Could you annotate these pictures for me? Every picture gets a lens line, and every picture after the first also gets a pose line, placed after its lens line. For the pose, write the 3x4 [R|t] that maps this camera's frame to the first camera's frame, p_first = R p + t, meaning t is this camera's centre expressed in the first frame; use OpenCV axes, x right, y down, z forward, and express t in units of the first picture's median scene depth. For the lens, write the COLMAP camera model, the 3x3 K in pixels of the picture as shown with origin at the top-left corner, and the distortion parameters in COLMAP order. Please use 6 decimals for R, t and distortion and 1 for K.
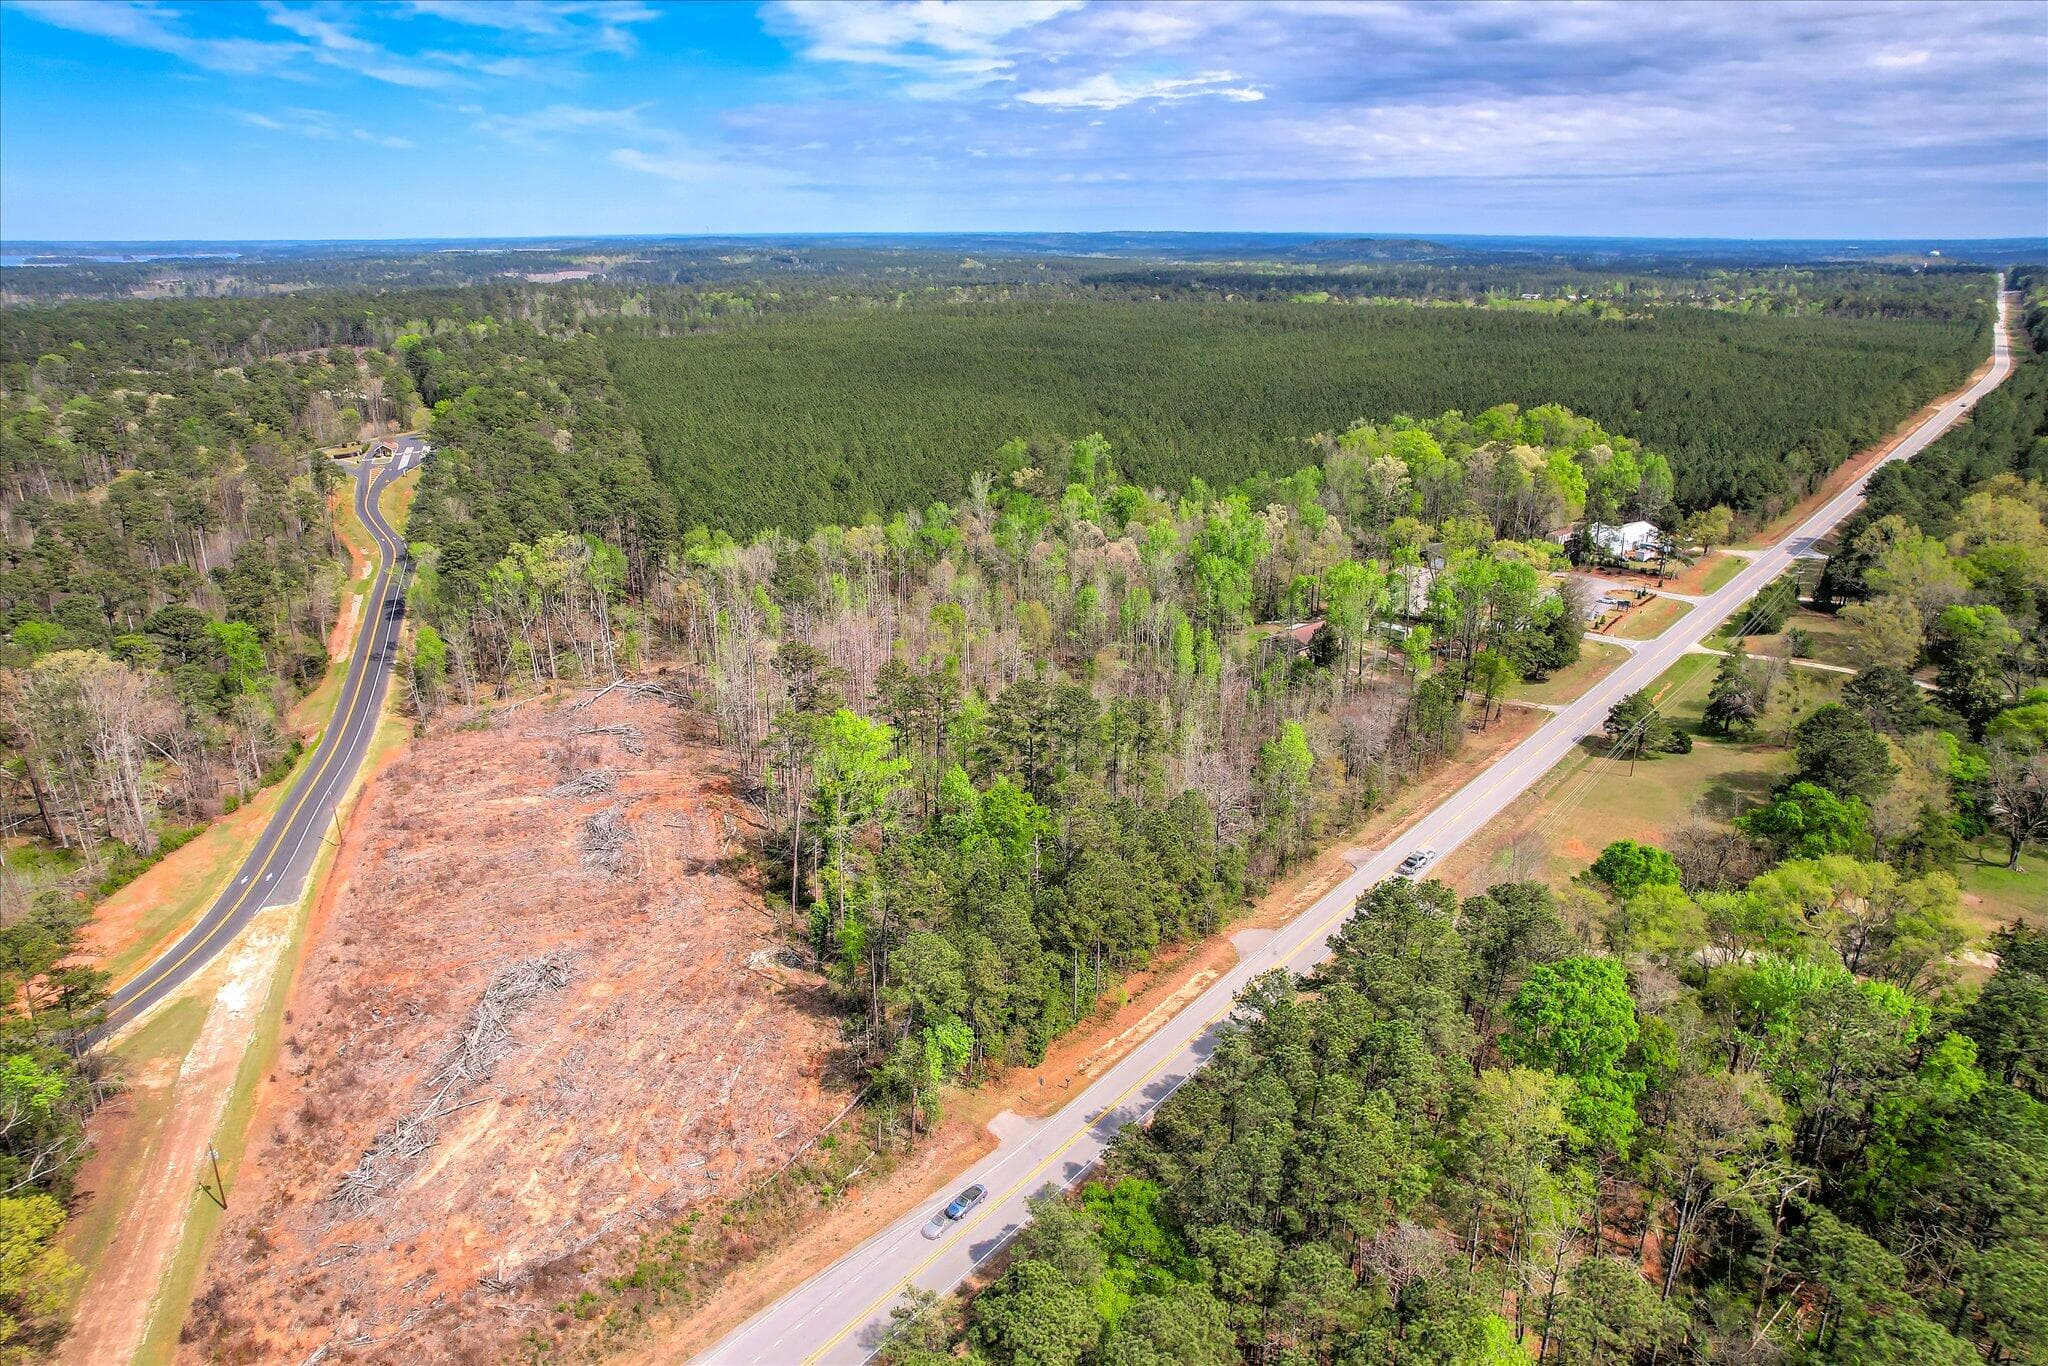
lens RADIAL K [[1308.4, 0, 1036.9], [0, 1308.4, 653.2], [0, 0, 1]] dist [-0.079718, 0.072317]
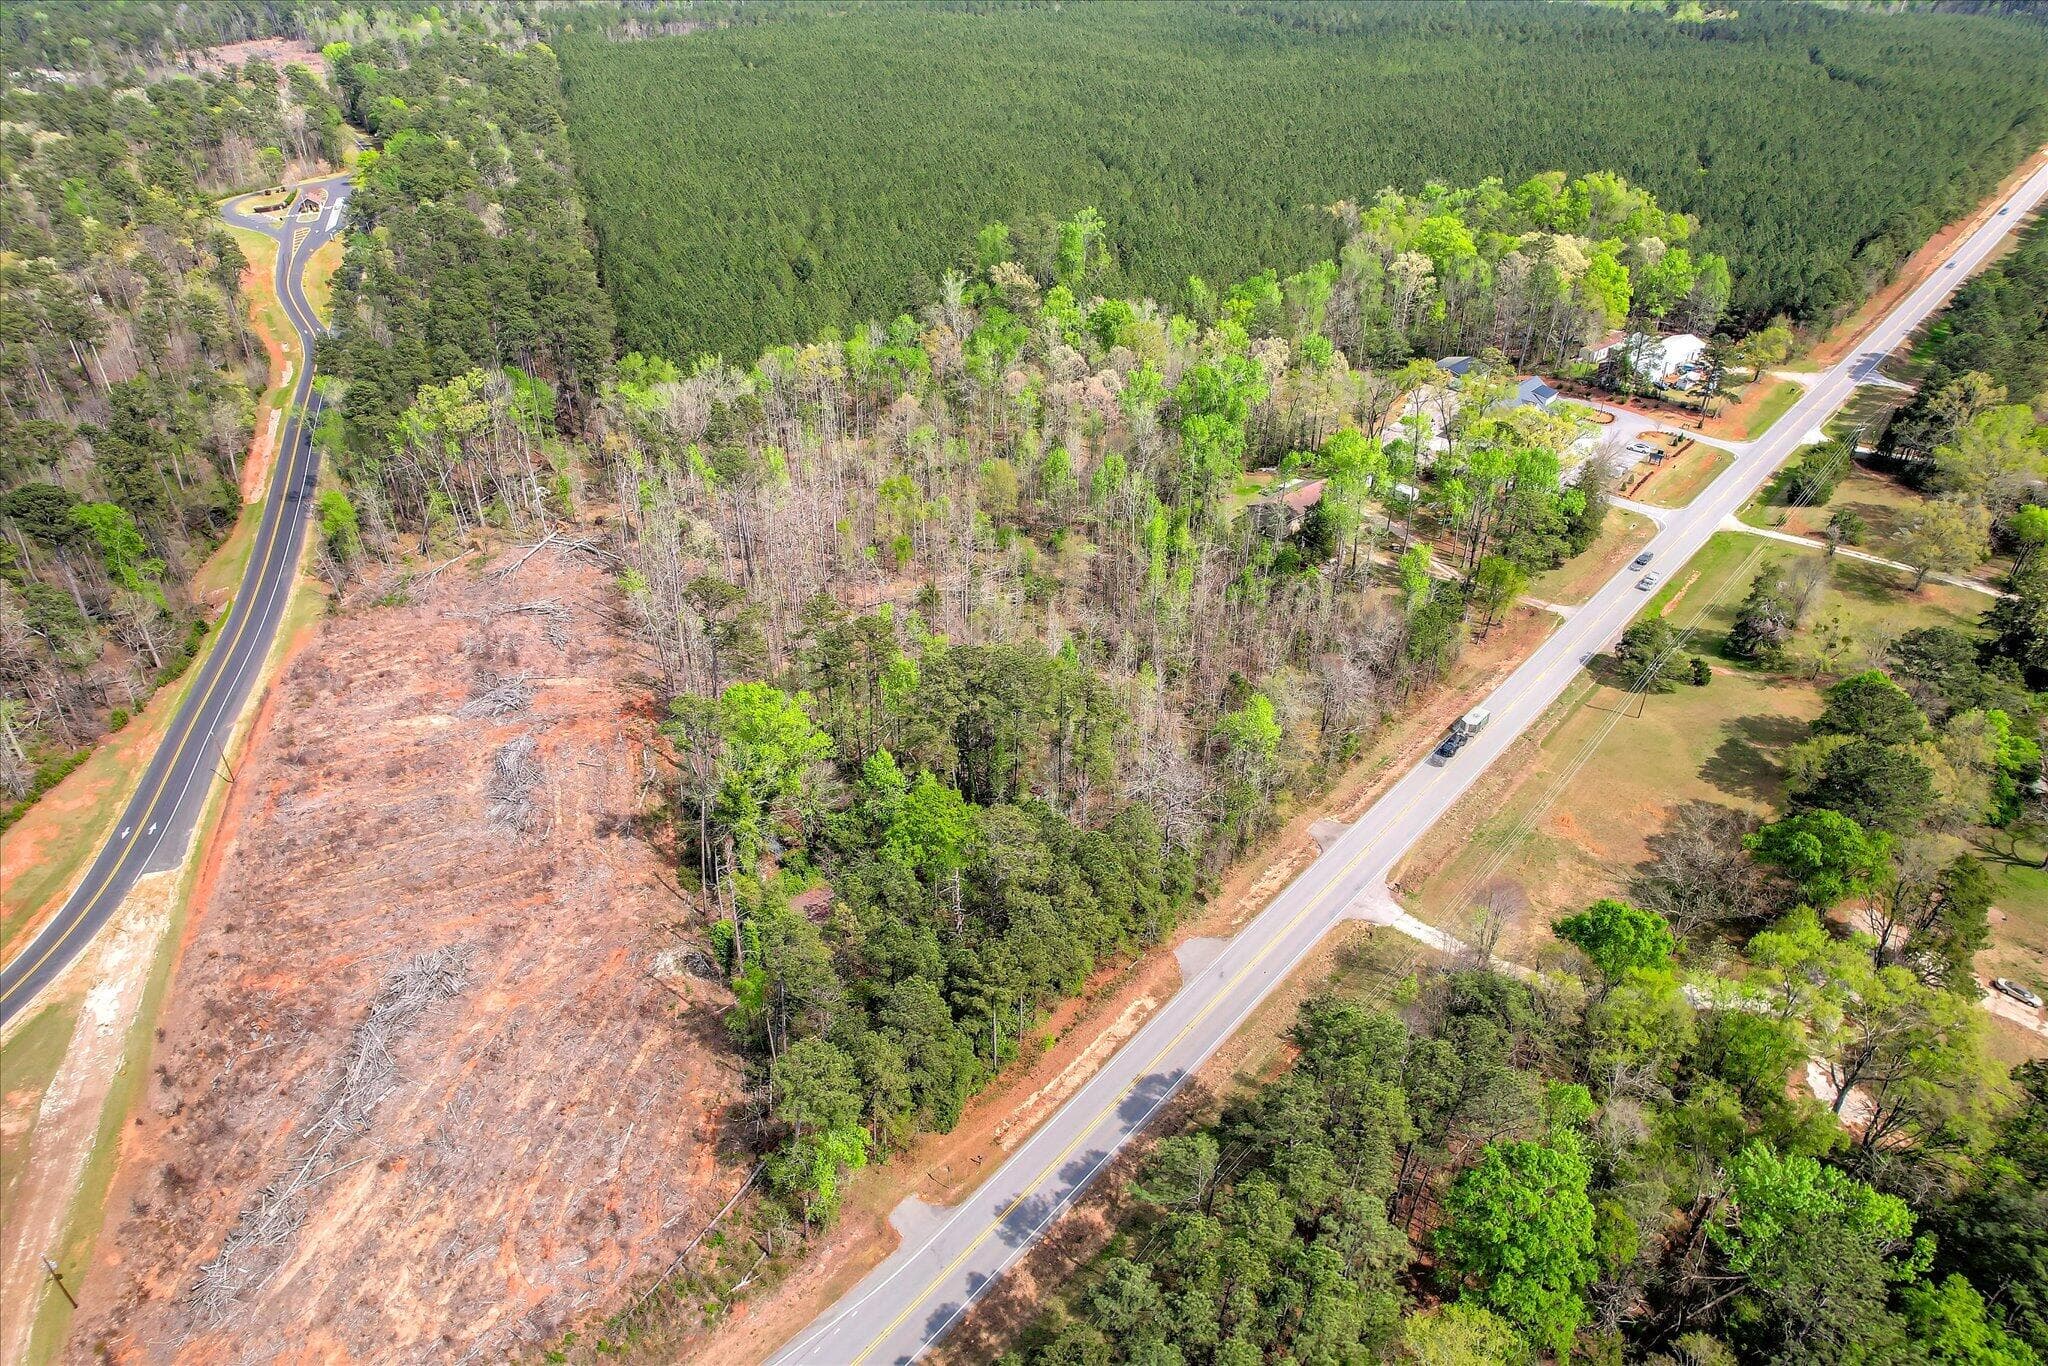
lens RADIAL K [[1308.4, 0, 1036.9], [0, 1308.4, 668.2], [0, 0, 1]] dist [-0.079718, 0.072317]
pose [[0.999864, 0.013705, -0.009195, 0.047621], [-0.011083, 0.970403, 0.241237, -0.163720], [0.012229, -0.241102, 0.970423, 0.129568]]
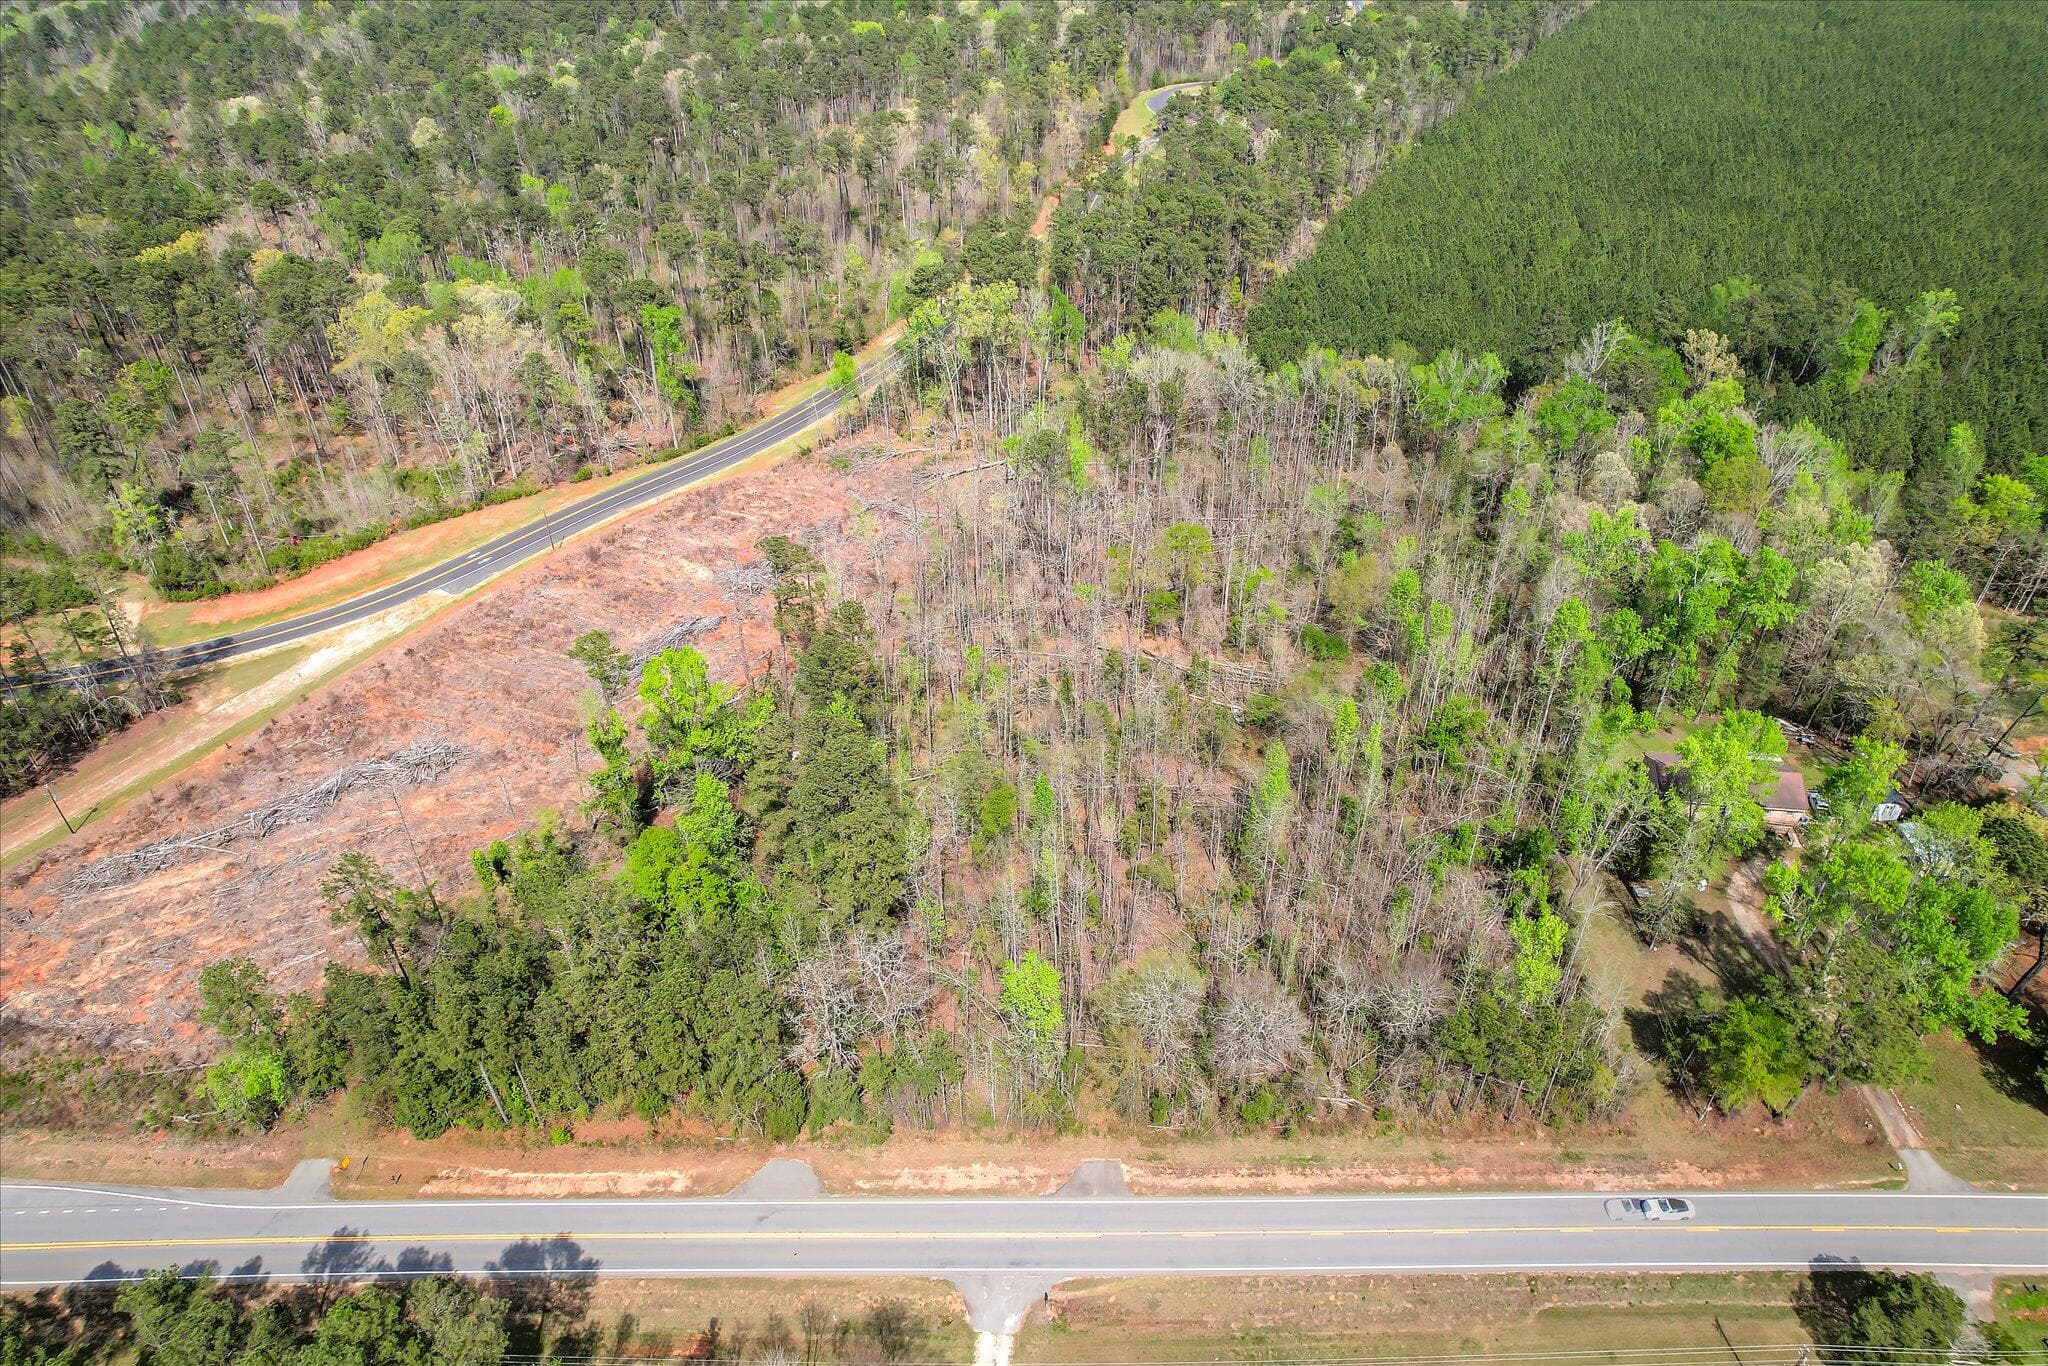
lens RADIAL K [[1308.4, 0, 1025.5], [0, 1308.4, 694.4], [0, 0, 1]] dist [-0.079718, 0.072317]
pose [[0.642739, 0.447592, -0.621730, 0.489956], [-0.232977, 0.887331, 0.397953, -0.291602], [0.729801, -0.110931, 0.674600, 0.530444]]
